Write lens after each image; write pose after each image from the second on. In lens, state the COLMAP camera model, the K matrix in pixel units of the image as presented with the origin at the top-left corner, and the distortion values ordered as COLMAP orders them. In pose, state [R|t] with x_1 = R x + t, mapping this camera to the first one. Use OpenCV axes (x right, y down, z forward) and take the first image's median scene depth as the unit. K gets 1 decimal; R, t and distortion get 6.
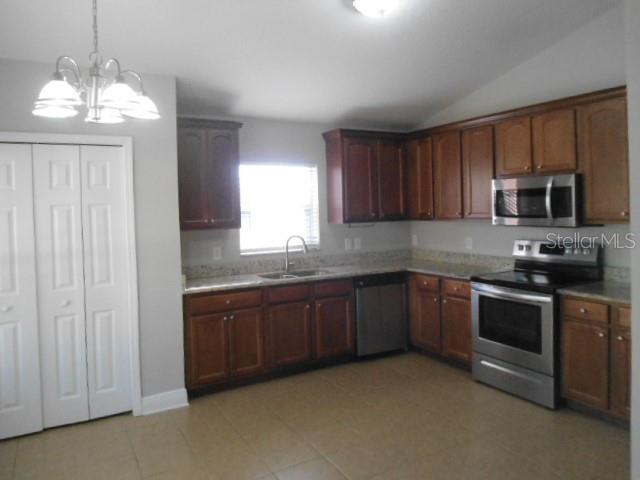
lens RADIAL K [[488.3, 0, 318.4], [0, 488.3, 219.6], [0, 0, 1]] dist [0.074088, 0.000914]
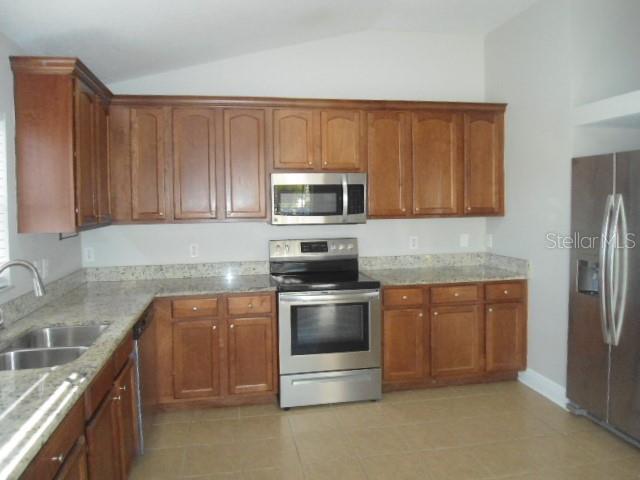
lens RADIAL K [[488.3, 0, 318.4], [0, 488.3, 219.6], [0, 0, 1]] dist [0.074088, 0.000914]
pose [[0.350694, -0.017544, 0.936326, -0.455172], [0.028331, 0.999566, 0.008118, -0.003400], [-0.936062, 0.023681, 0.351038, 0.655682]]
